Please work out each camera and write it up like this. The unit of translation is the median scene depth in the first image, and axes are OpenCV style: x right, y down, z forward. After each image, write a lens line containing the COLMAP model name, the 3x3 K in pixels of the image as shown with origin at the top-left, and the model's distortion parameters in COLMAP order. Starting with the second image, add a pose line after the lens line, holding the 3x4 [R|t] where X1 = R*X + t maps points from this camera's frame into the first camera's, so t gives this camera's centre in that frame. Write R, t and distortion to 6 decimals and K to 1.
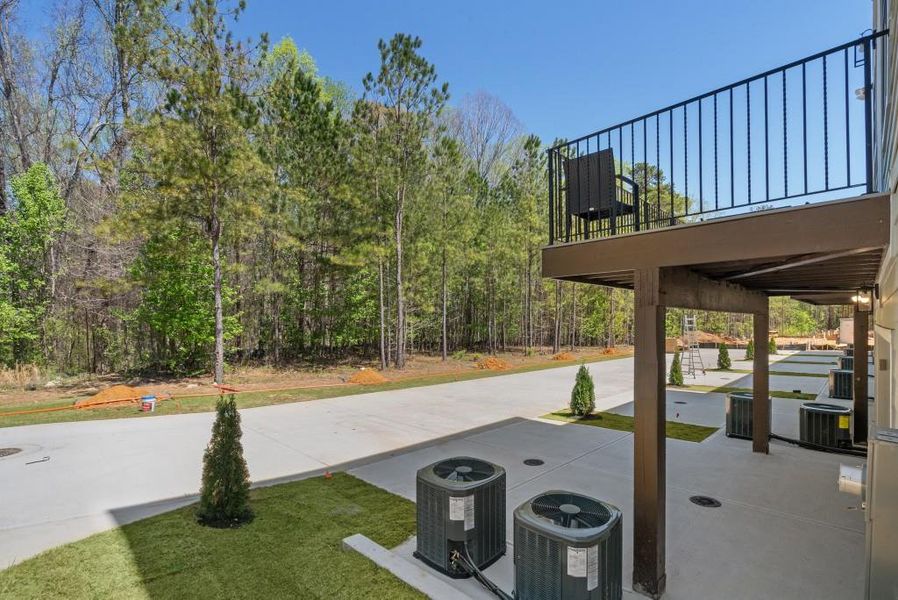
lens RADIAL K [[414.8, 0, 449.2], [0, 414.8, 308.4], [0, 0, 1]] dist [-0.001536, 0.000208]
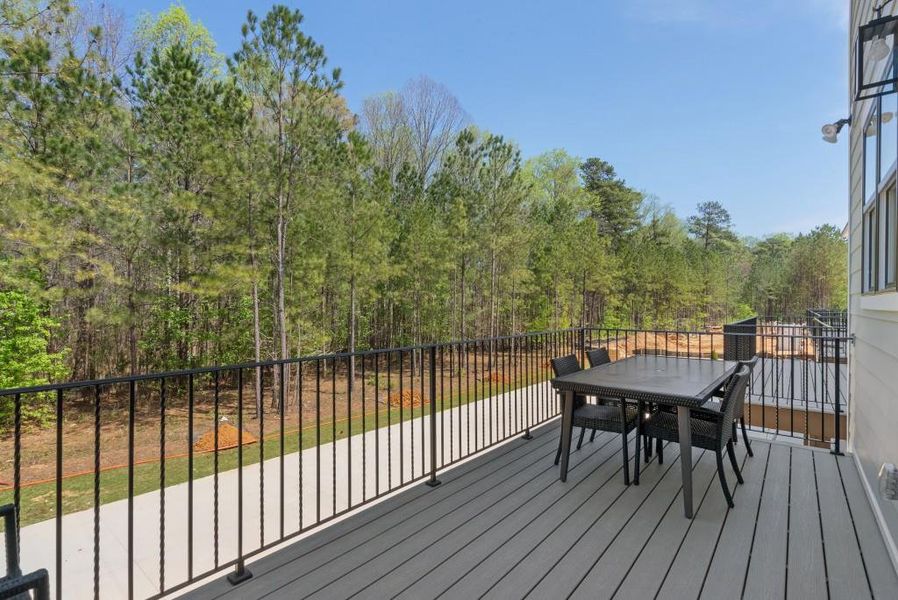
lens RADIAL K [[418.2, 0, 449.0], [0, 418.2, 300.0], [0, 0, 1]] dist [-0.002825, -0.000187]
pose [[0.995253, -0.000022, 0.097320, 0.102444], [-0.000831, 0.999962, 0.008725, -0.071571], [-0.097316, -0.008764, 0.995215, 0.116603]]
